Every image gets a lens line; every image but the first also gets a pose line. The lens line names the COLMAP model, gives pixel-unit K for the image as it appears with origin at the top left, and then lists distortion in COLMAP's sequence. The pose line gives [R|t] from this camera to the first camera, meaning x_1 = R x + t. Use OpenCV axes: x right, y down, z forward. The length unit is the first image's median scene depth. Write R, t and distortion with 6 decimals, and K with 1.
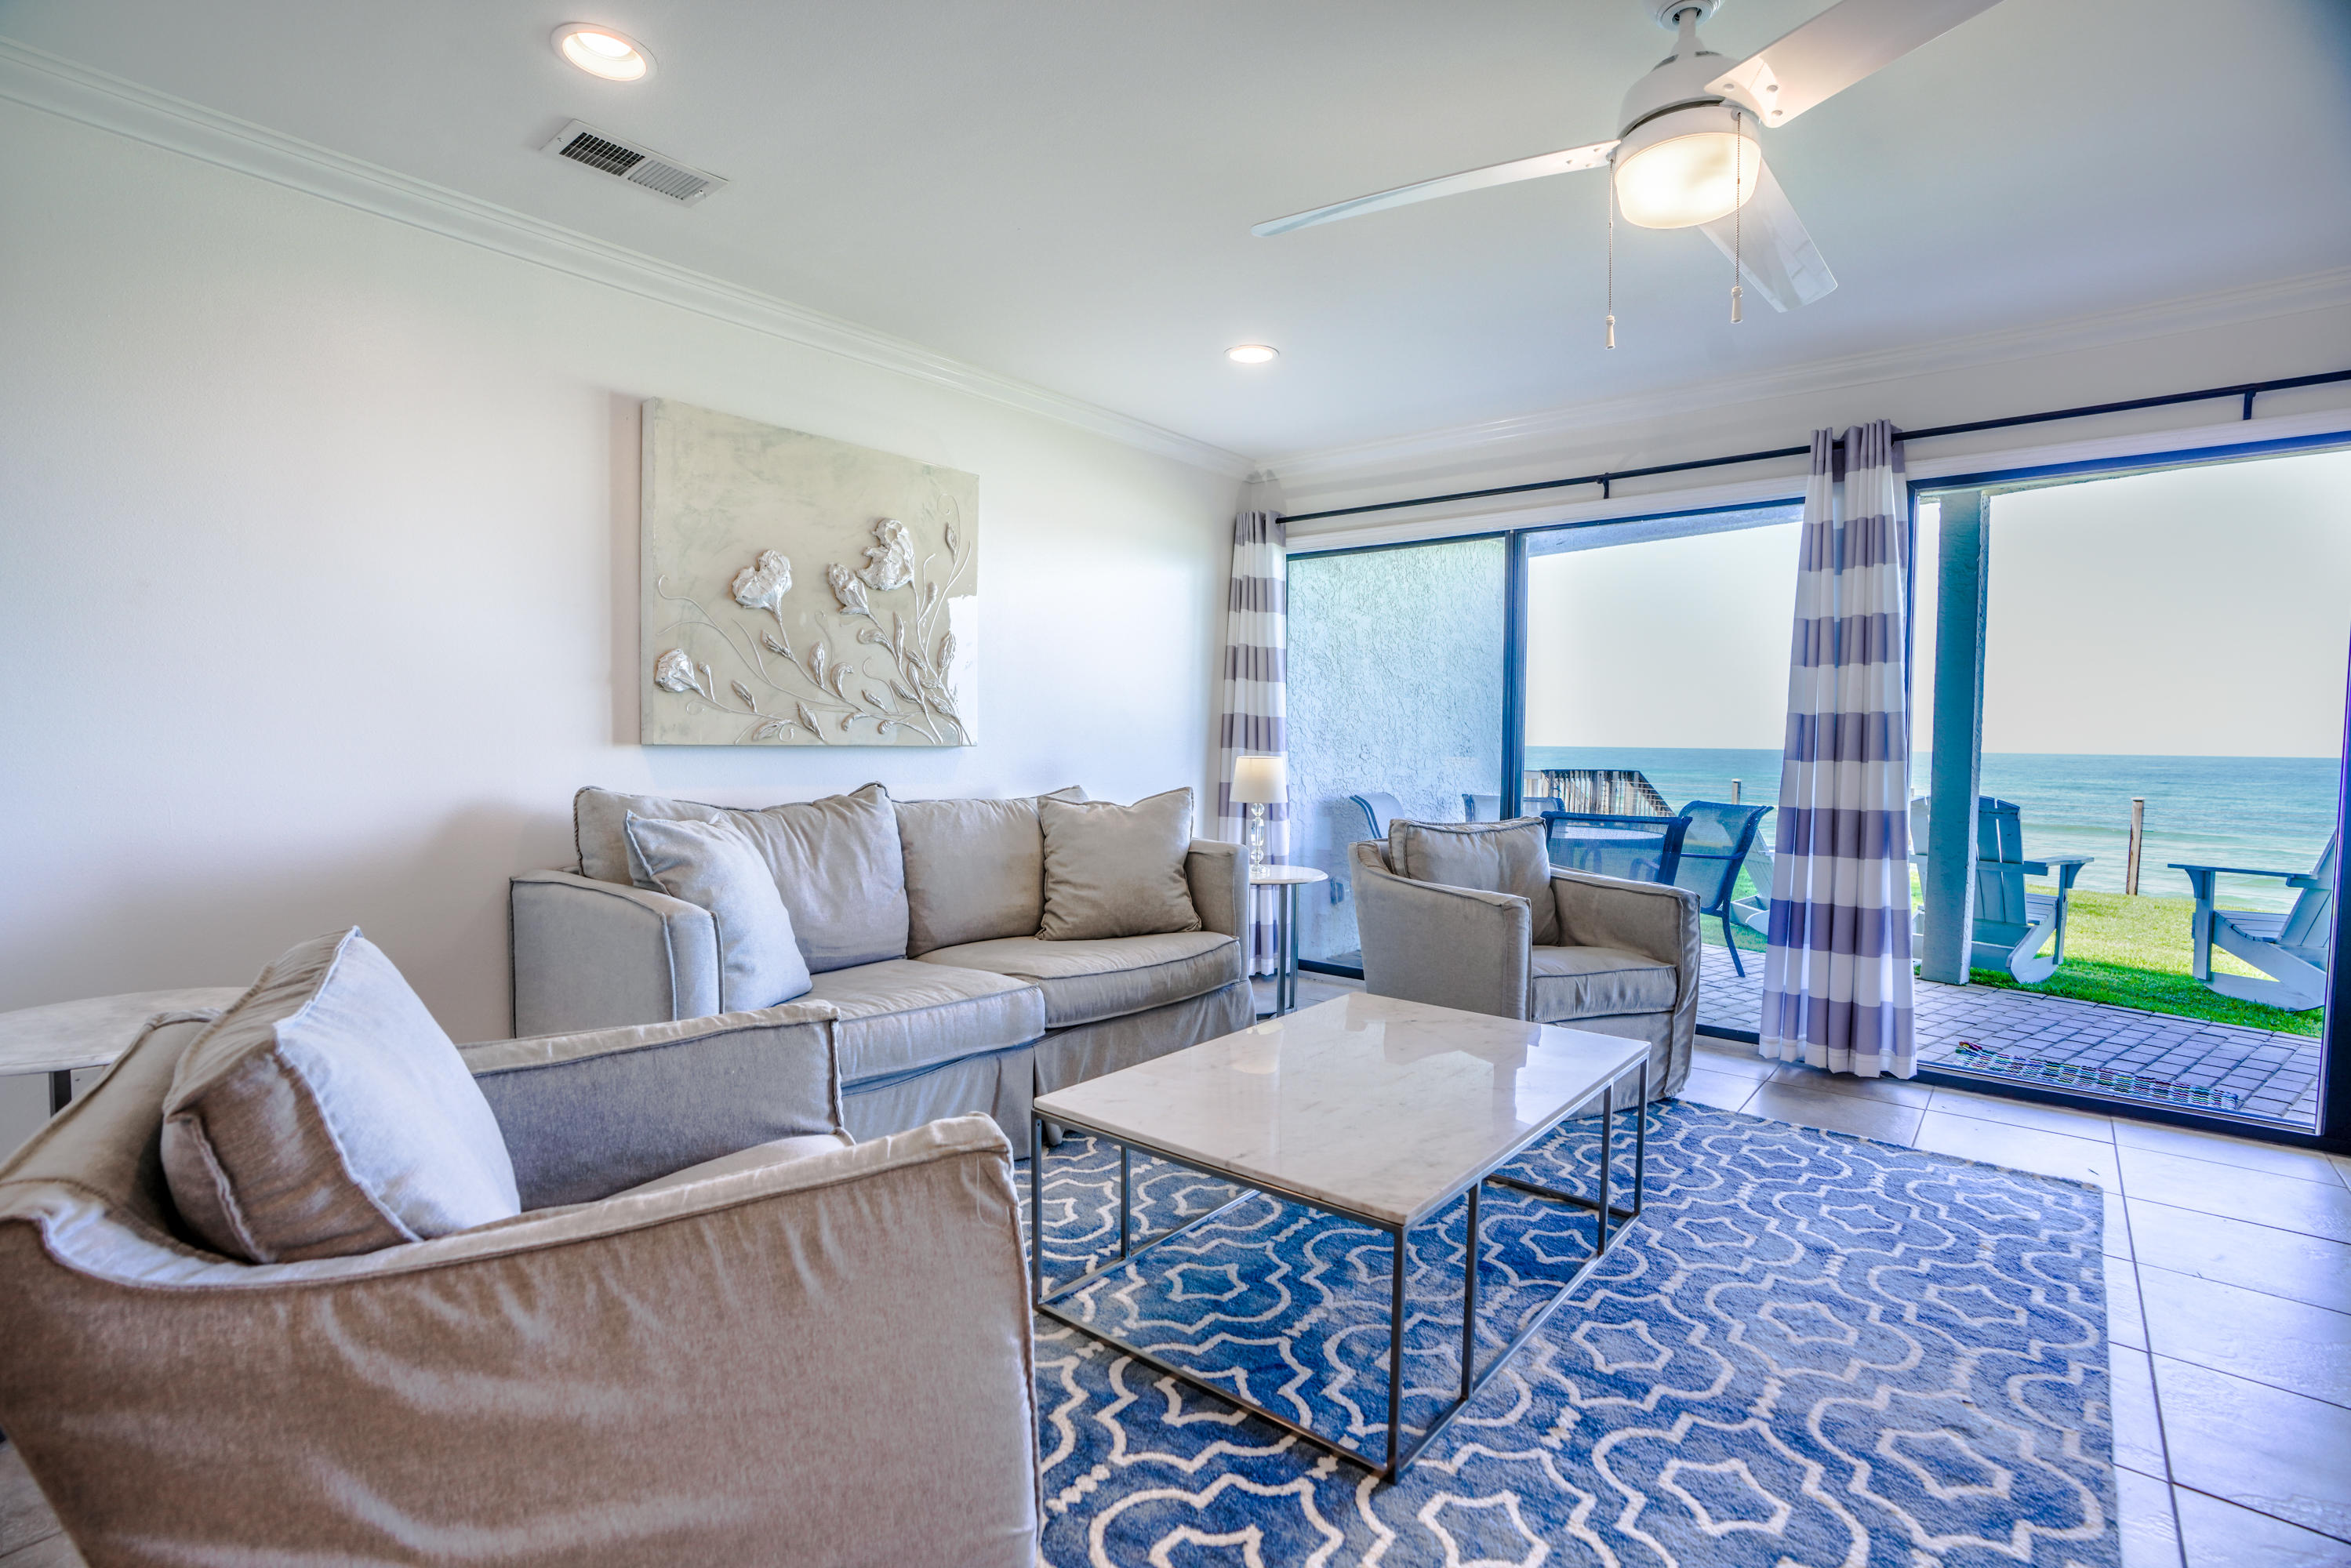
lens RADIAL K [[1086.7, 0, 1174.2], [0, 1086.7, 783.6], [0, 0, 1]] dist [-0.049836, 0.015852]
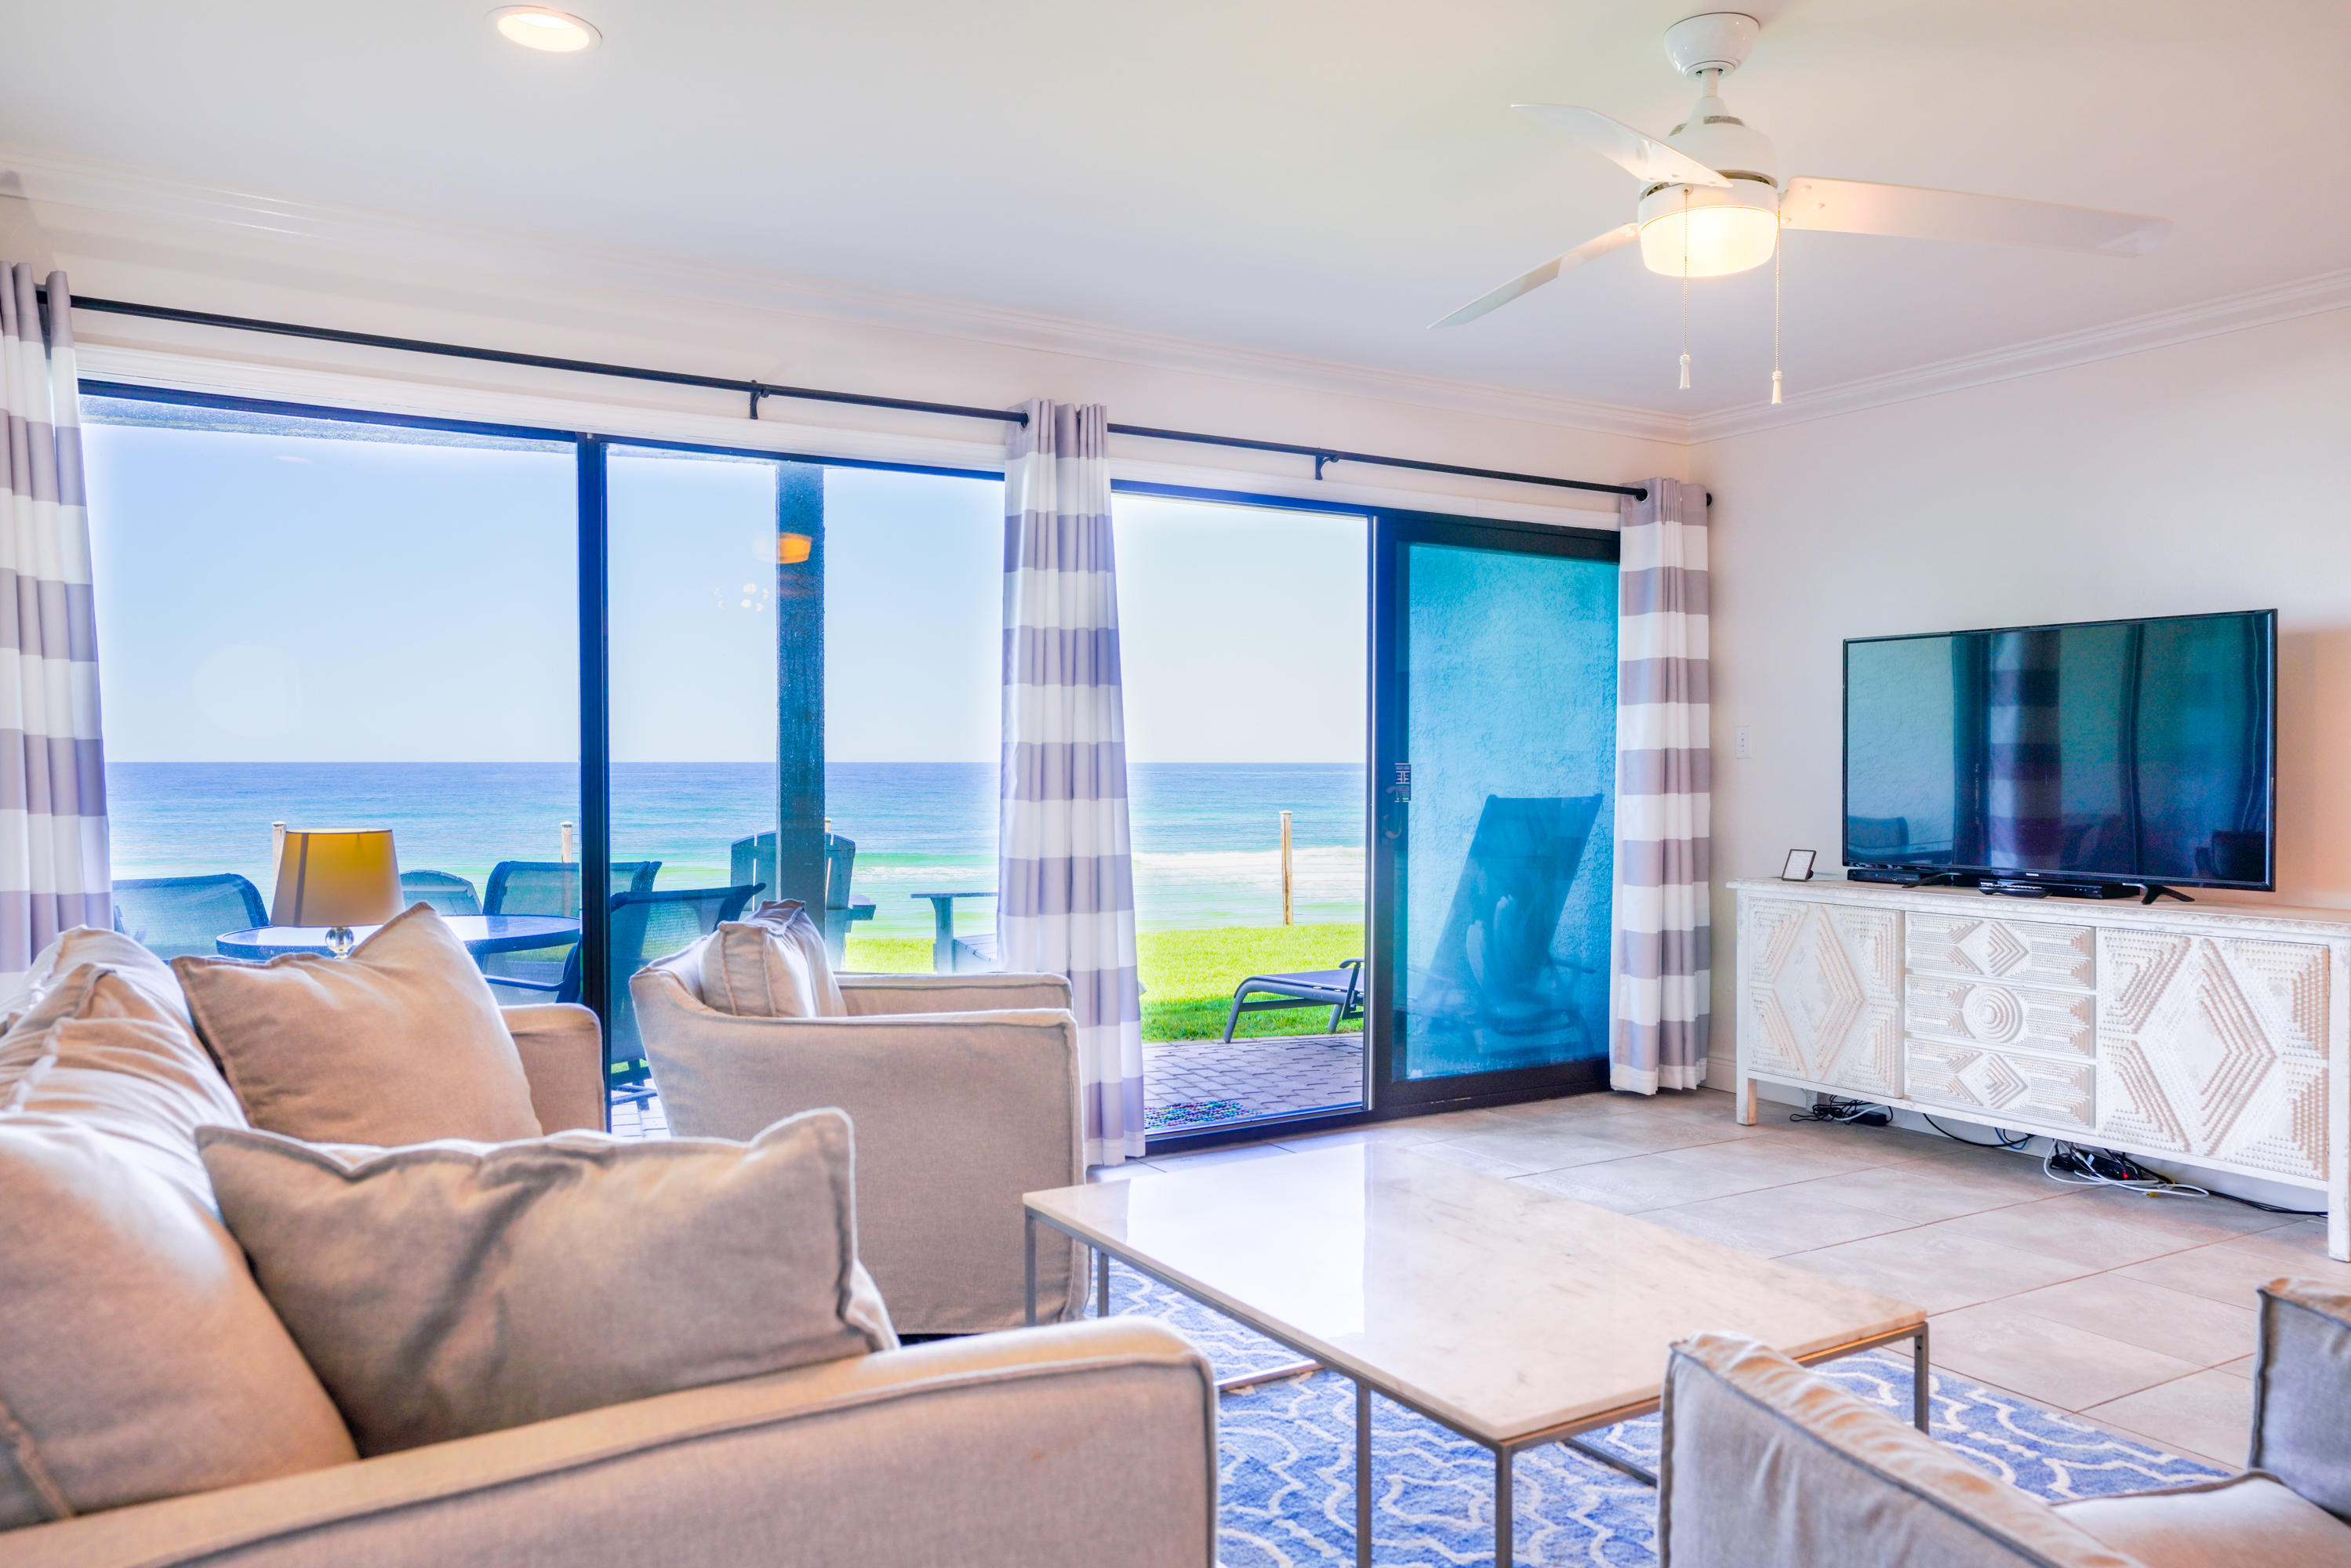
lens RADIAL K [[1690.9, 0, 1190.8], [0, 1690.9, 784.8], [0, 0, 1]] dist [0.017941, 0.025293]
pose [[0.312251, -0.026184, 0.949639, -0.683834], [0.040774, 0.999068, 0.014140, -0.053622], [-0.949124, 0.034306, 0.313027, 0.547972]]
